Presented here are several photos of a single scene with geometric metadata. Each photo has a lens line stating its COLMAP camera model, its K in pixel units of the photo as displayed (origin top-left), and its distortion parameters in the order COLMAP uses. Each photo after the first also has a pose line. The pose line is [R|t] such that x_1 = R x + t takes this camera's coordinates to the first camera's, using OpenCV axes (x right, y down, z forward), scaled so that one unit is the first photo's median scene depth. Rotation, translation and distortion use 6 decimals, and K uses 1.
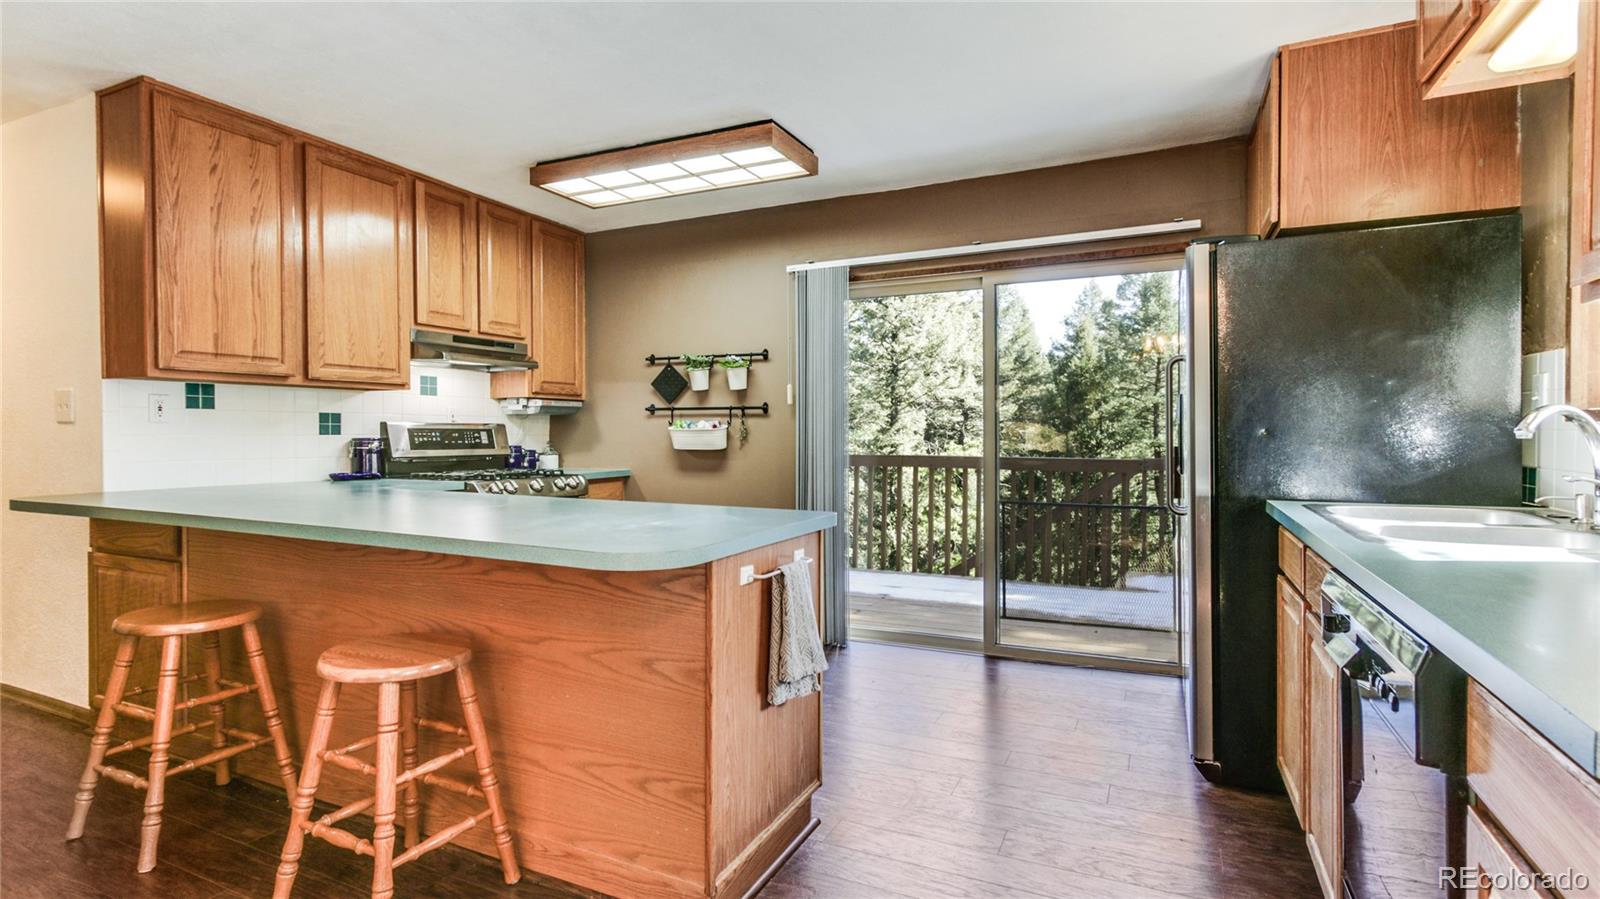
lens RADIAL K [[754.3, 0, 772.0], [0, 754.3, 441.7], [0, 0, 1]] dist [0.001209, -0.000555]
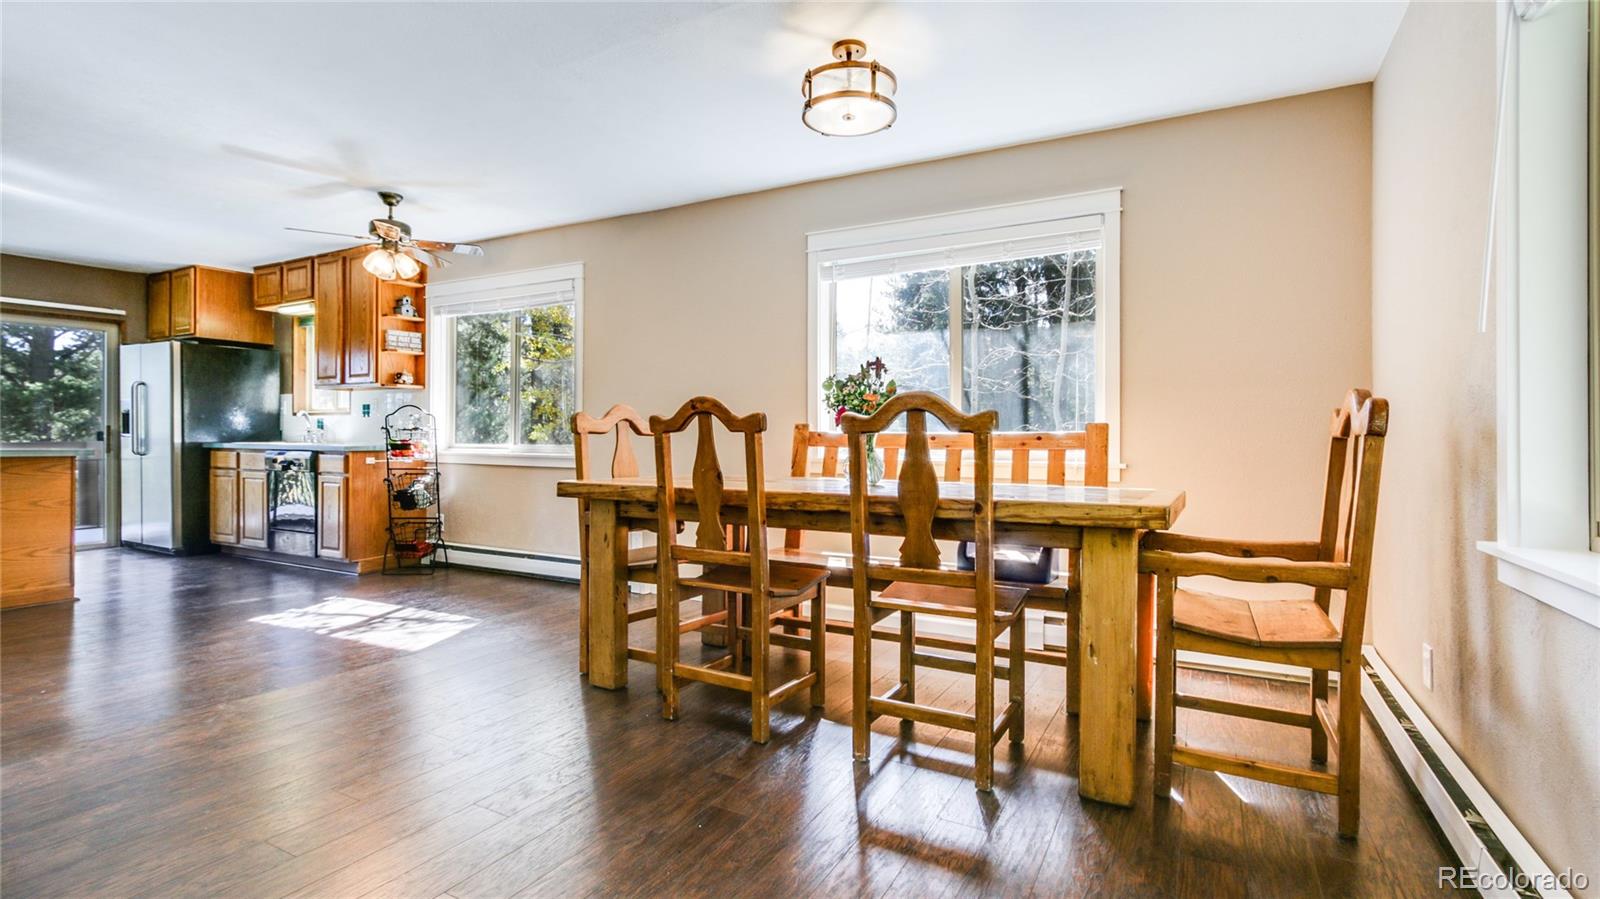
lens RADIAL K [[743.0, 0, 783.9], [0, 743.0, 441.9], [0, 0, 1]] dist [-0.003081, 0.008022]
pose [[0.046856, -0.004486, 0.998892, -1.274538], [0.008717, 0.999954, 0.004082, 0.055705], [-0.998864, 0.008516, 0.046892, -0.794995]]
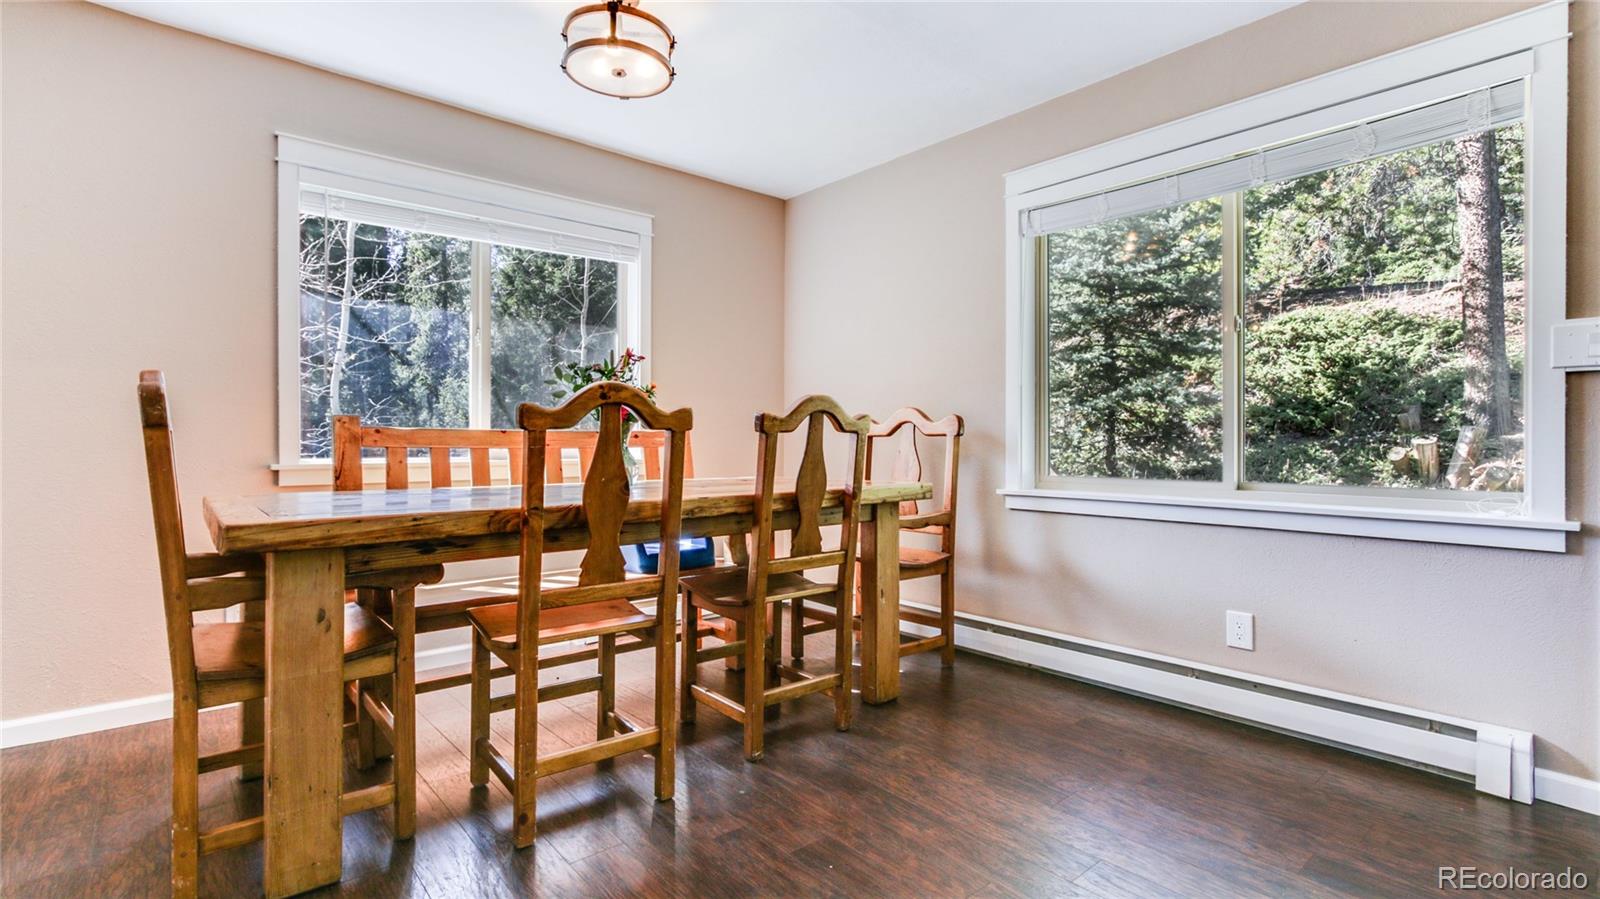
lens RADIAL K [[743.0, 0, 783.9], [0, 743.0, 441.9], [0, 0, 1]] dist [-0.003081, 0.008022]
pose [[-0.918183, -0.006559, 0.396102, -0.904457], [0.000513, 0.999842, 0.017745, 0.047830], [-0.396156, 0.016496, -0.918035, -0.250863]]
